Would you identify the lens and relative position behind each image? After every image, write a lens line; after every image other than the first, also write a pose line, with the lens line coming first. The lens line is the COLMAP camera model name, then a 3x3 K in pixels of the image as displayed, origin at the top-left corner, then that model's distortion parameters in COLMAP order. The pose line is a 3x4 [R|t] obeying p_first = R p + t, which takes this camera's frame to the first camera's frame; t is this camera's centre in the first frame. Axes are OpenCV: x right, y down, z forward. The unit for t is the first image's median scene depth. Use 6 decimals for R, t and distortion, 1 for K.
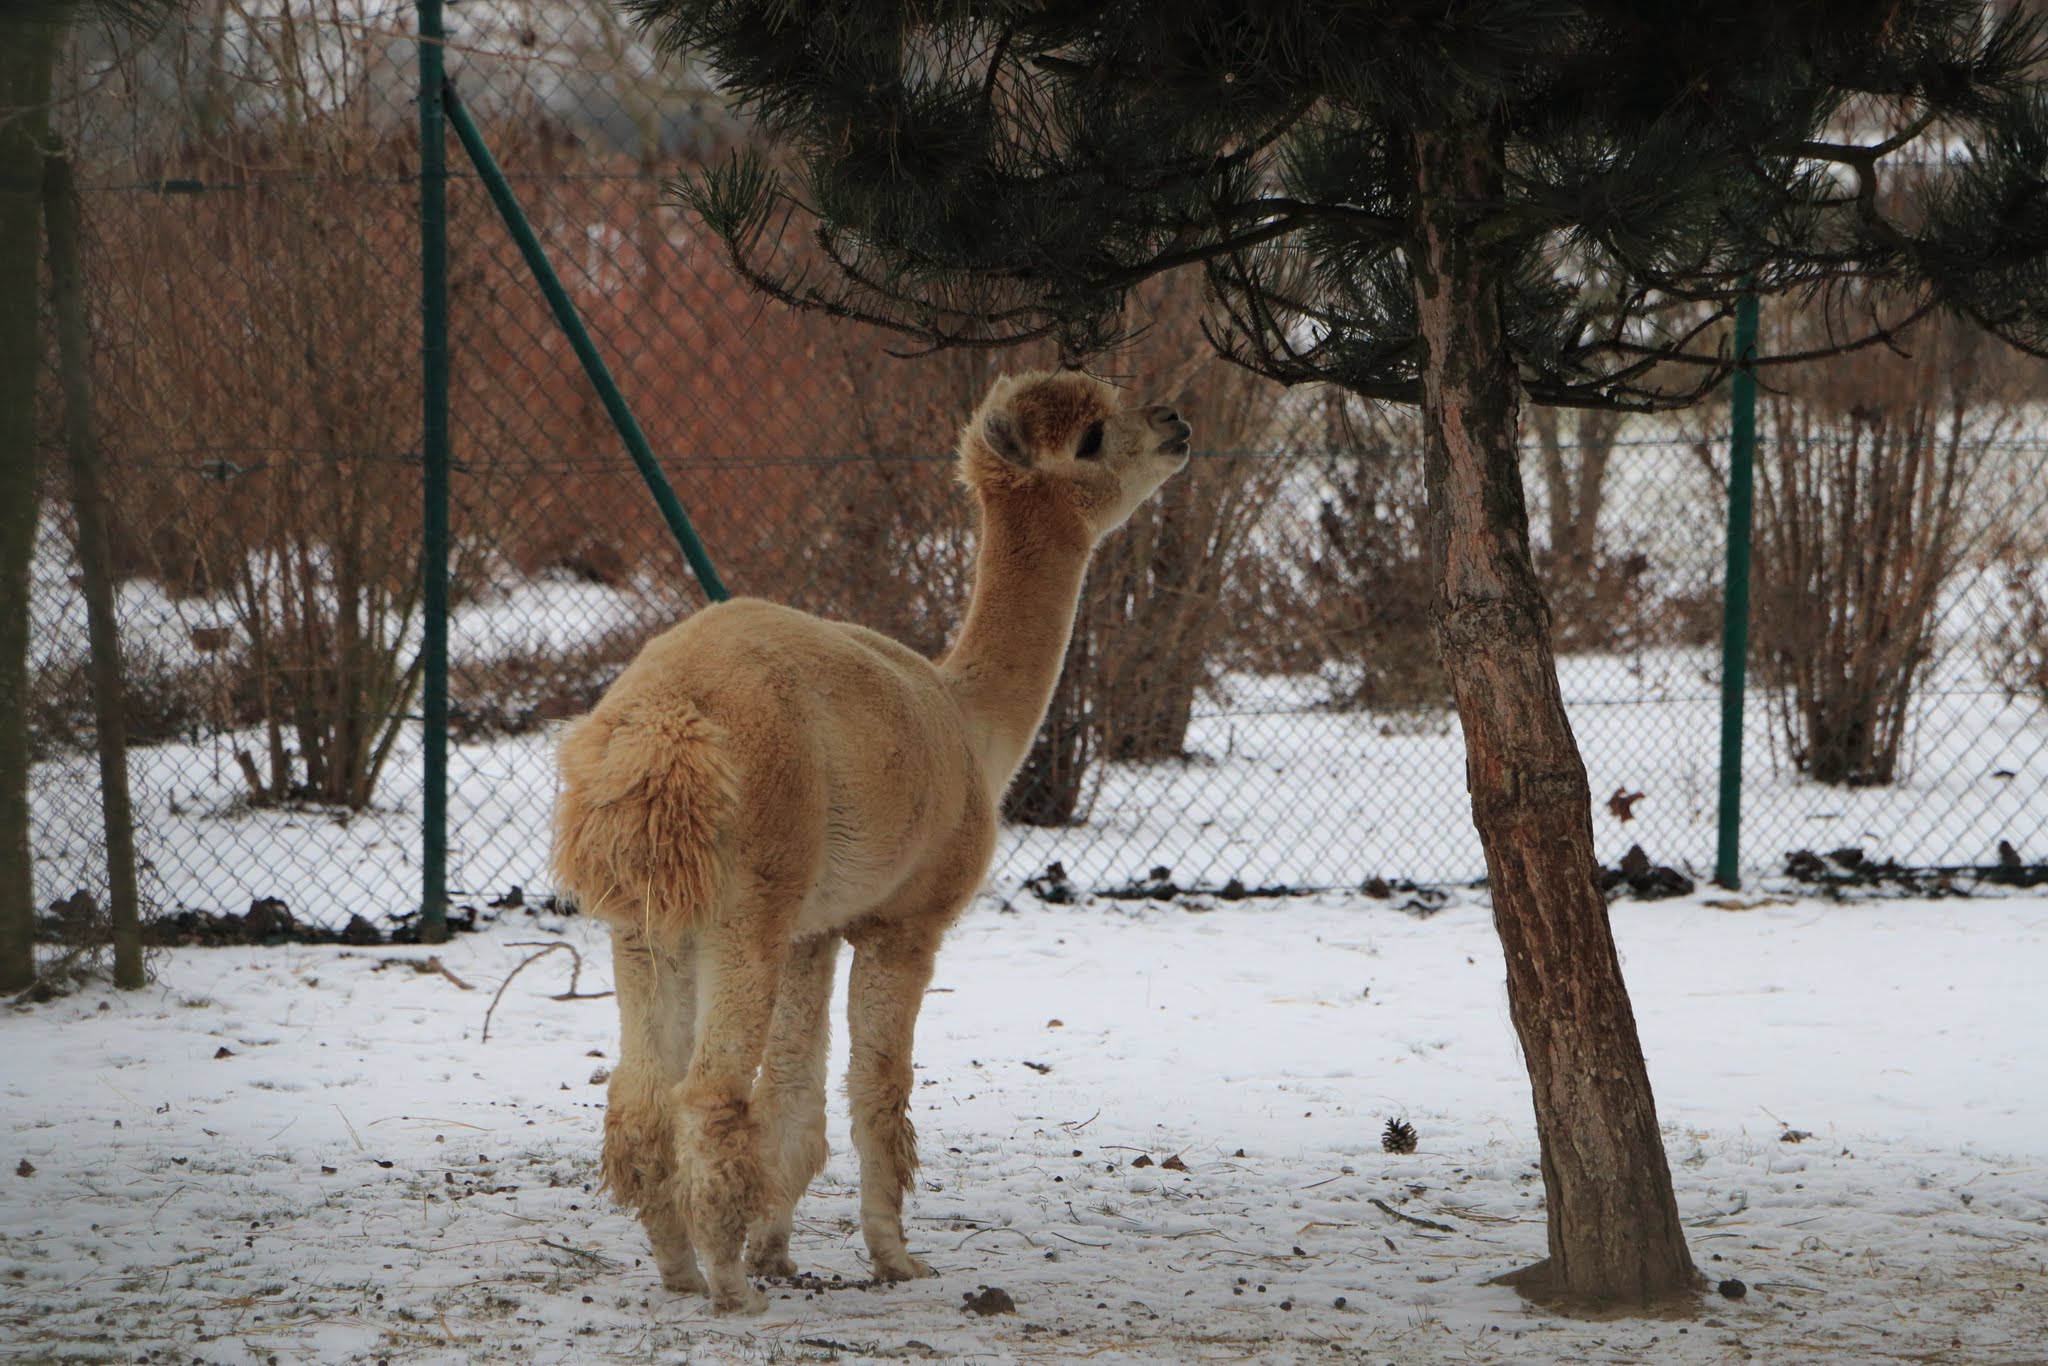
lens RADIAL K [[12503.1, 0, 1014.4], [0, 12503.1, 700.0], [0, 0, 1]] dist [2.392279, 0.000000]
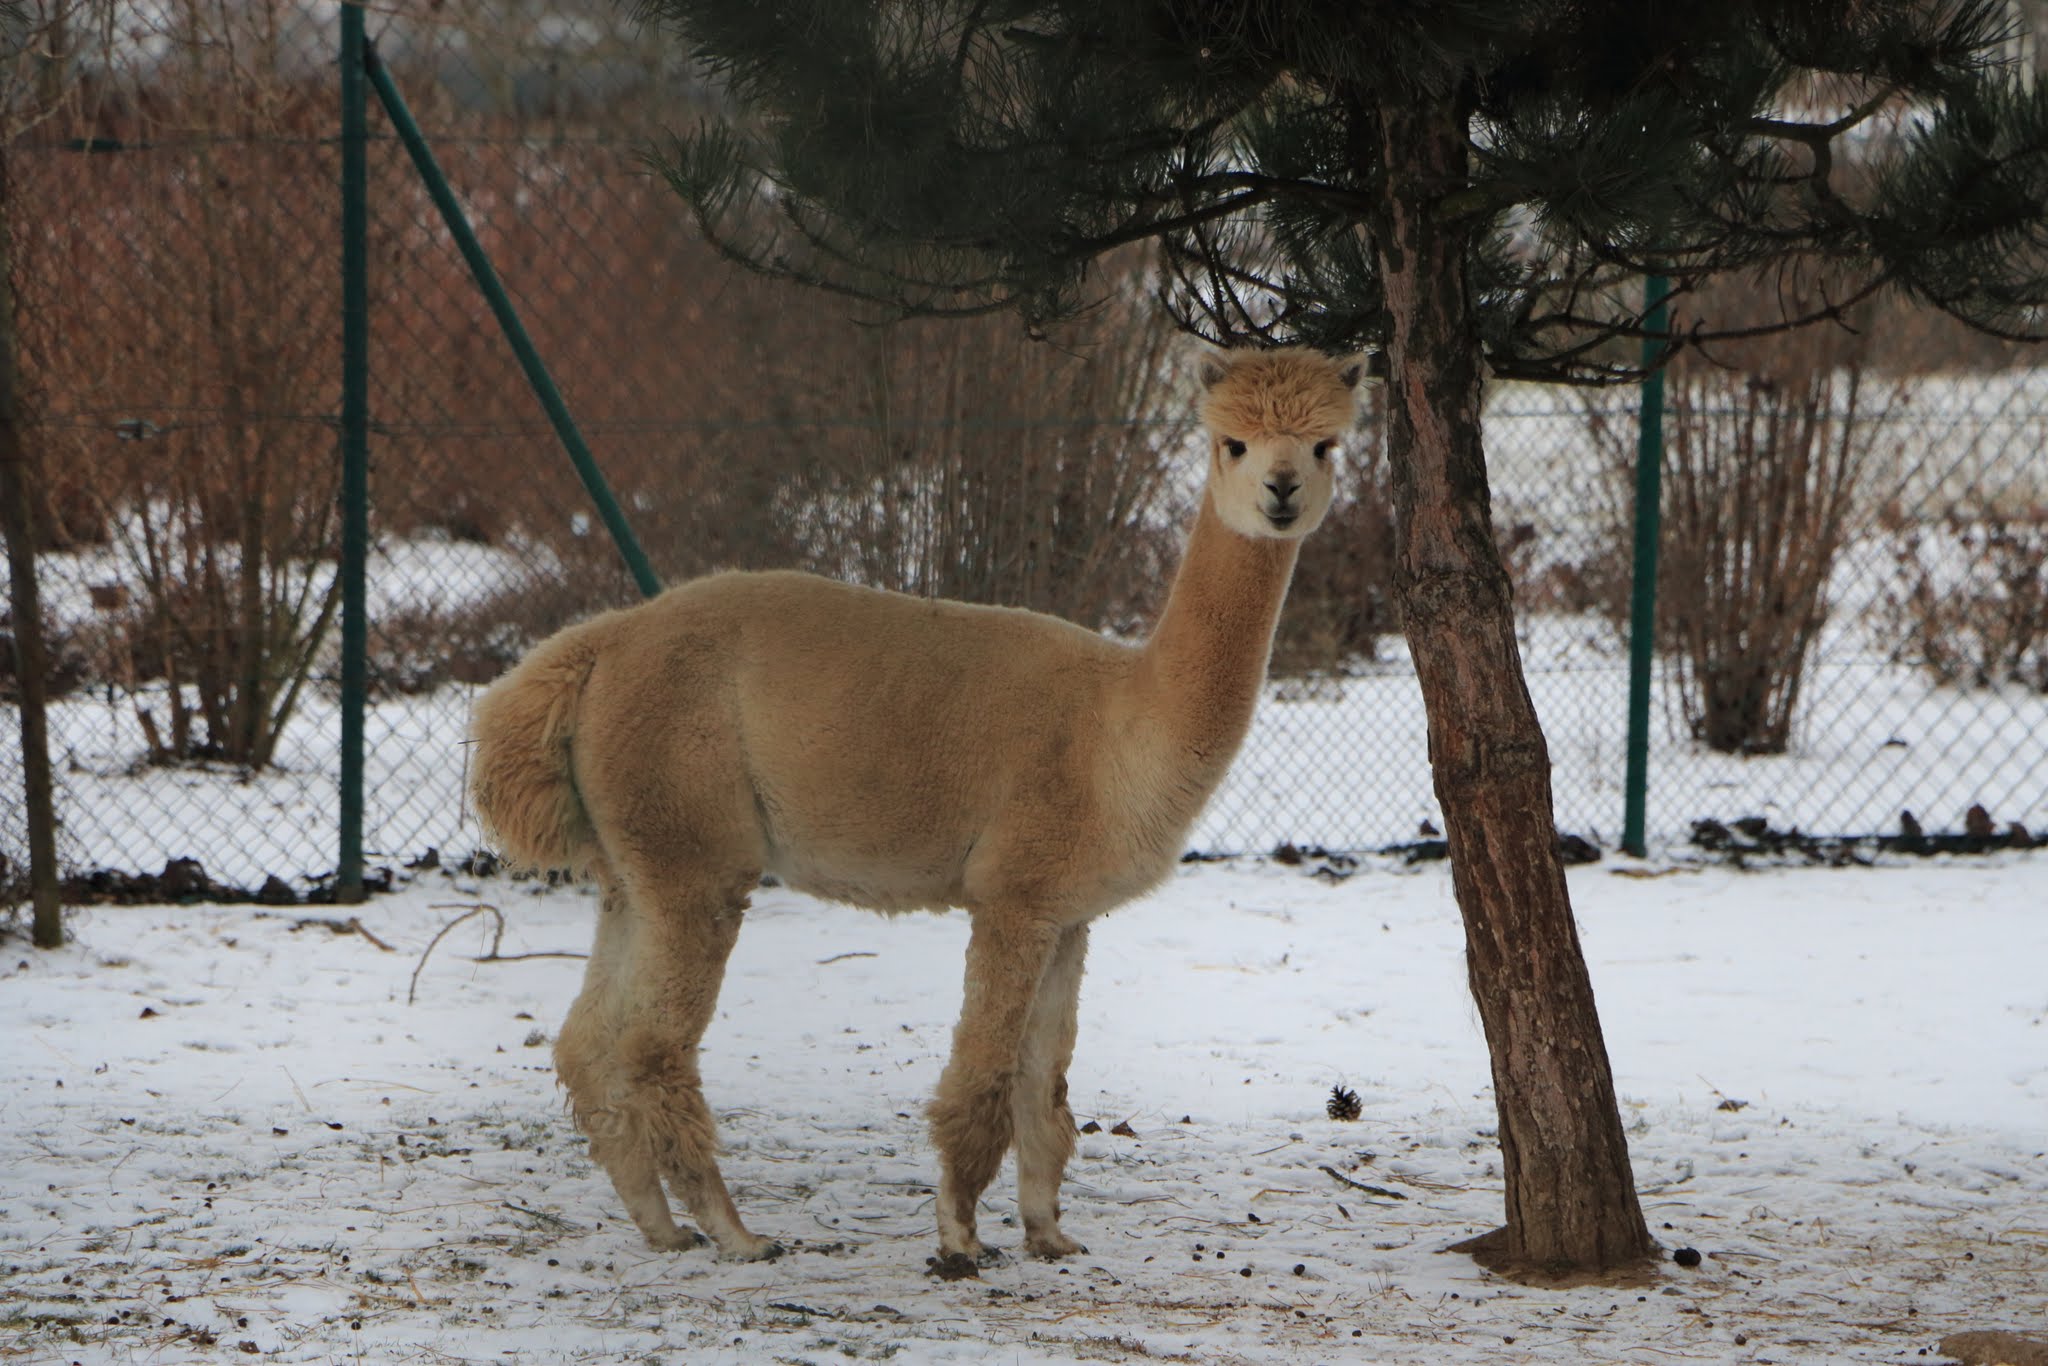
lens RADIAL K [[12503.1, 0, 1032.3], [0, 12503.1, 681.5], [0, 0, 1]] dist [2.392279, 0.000000]
pose [[0.999836, 0.006467, 0.016887, -0.012093], [-0.006499, 0.999977, 0.001859, -0.000828], [-0.016874, -0.001969, 0.999856, -0.005288]]
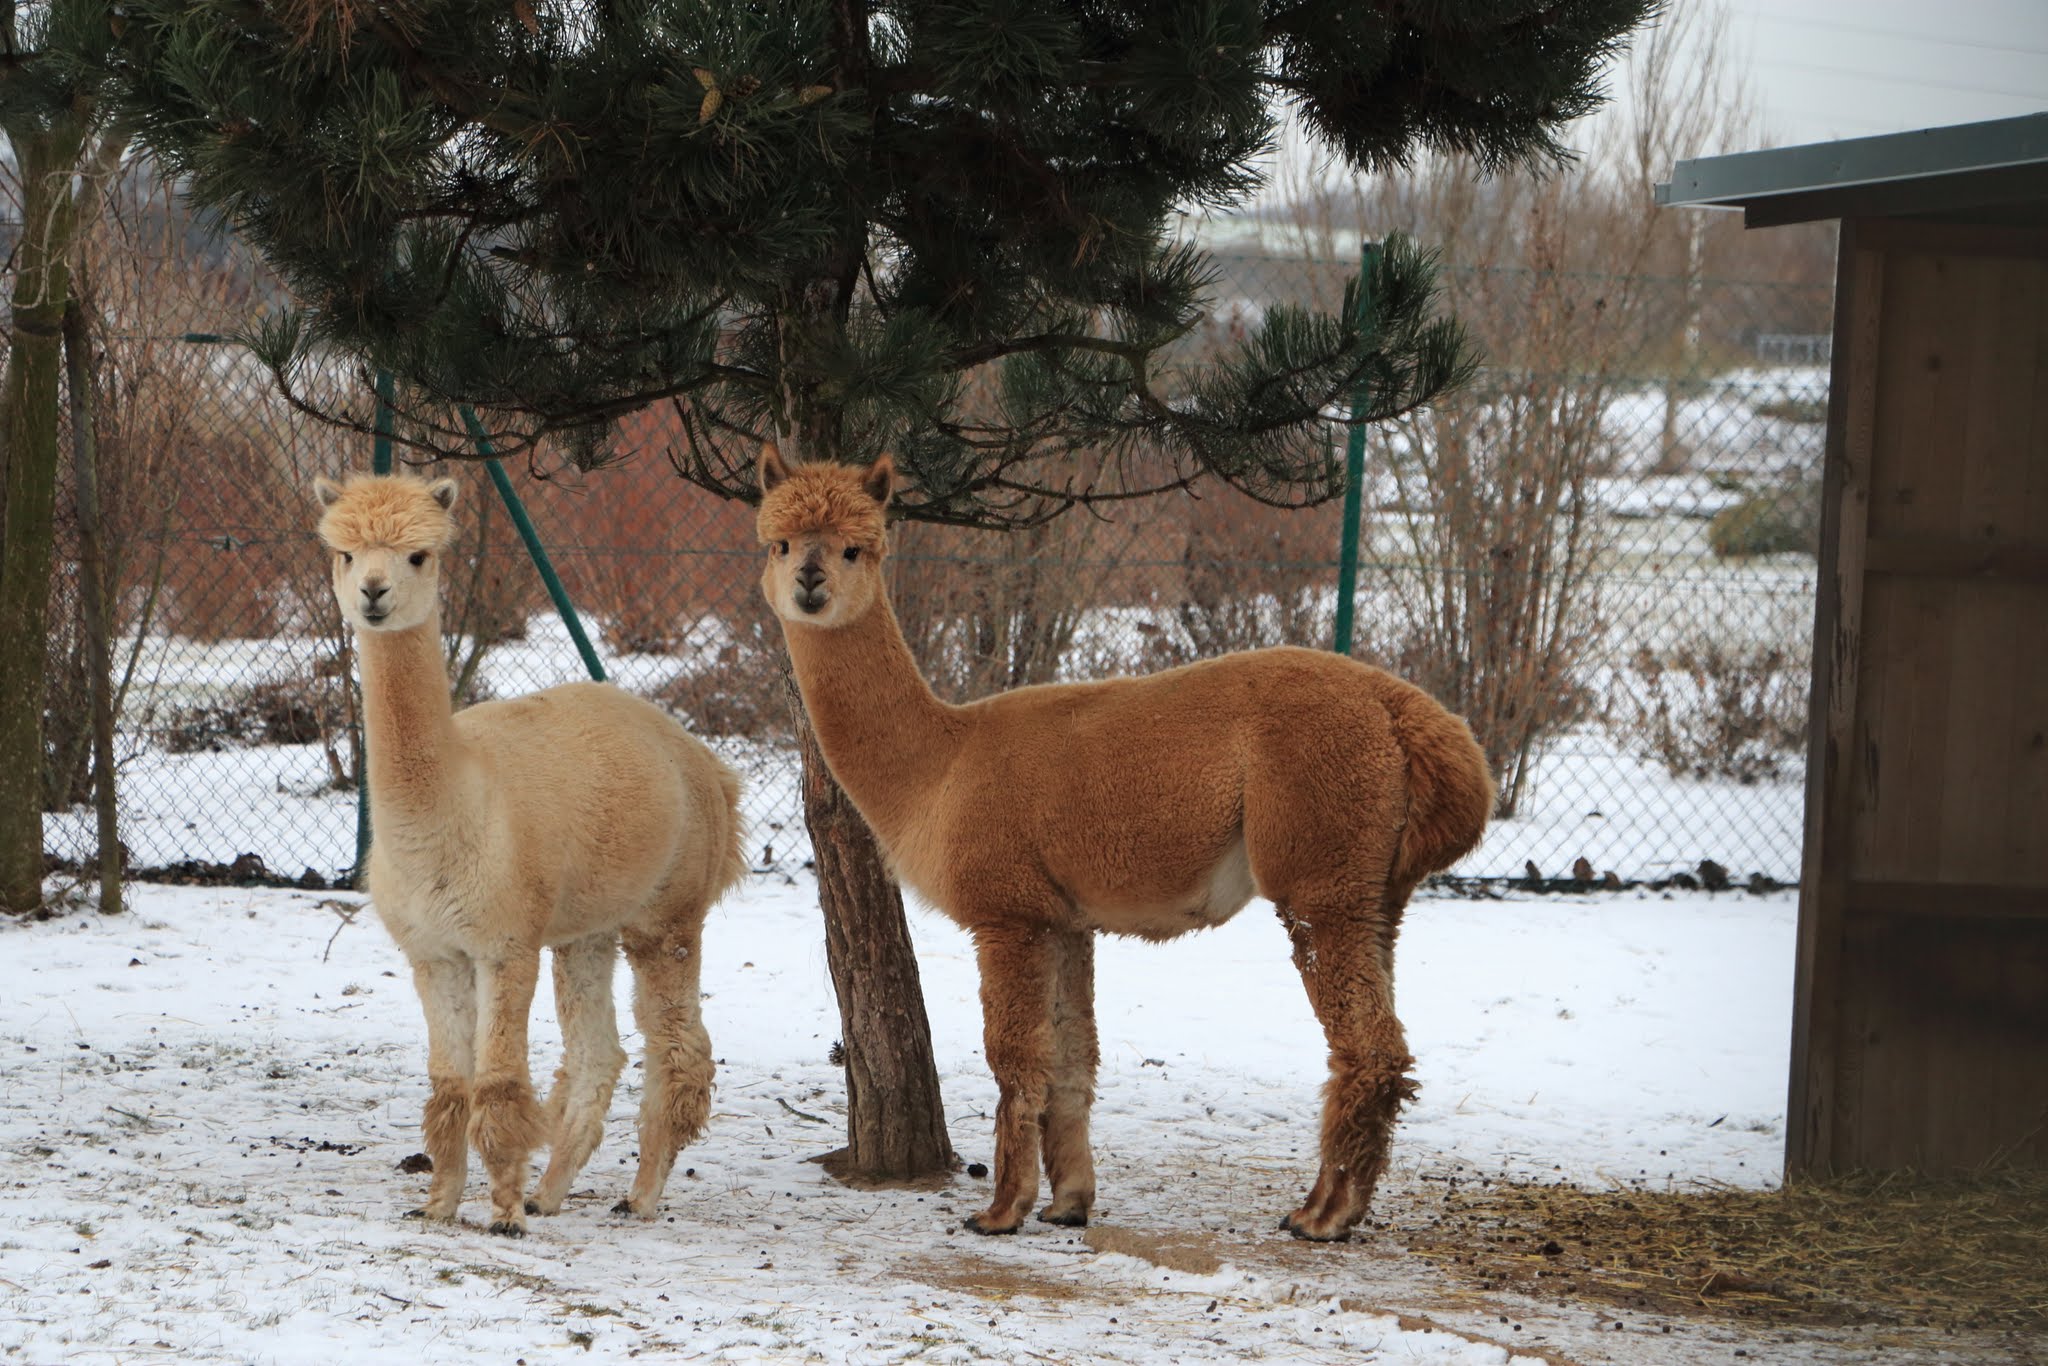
lens RADIAL K [[8731.7, 0, 1071.3], [0, 8731.7, 740.1], [0, 0, 1]] dist [1.233352, 0.000000]
pose [[0.998097, 0.038857, -0.047881, 0.105053], [-0.038883, 0.999244, 0.000376, -0.000743], [0.047860, 0.001486, 0.998853, 0.050936]]
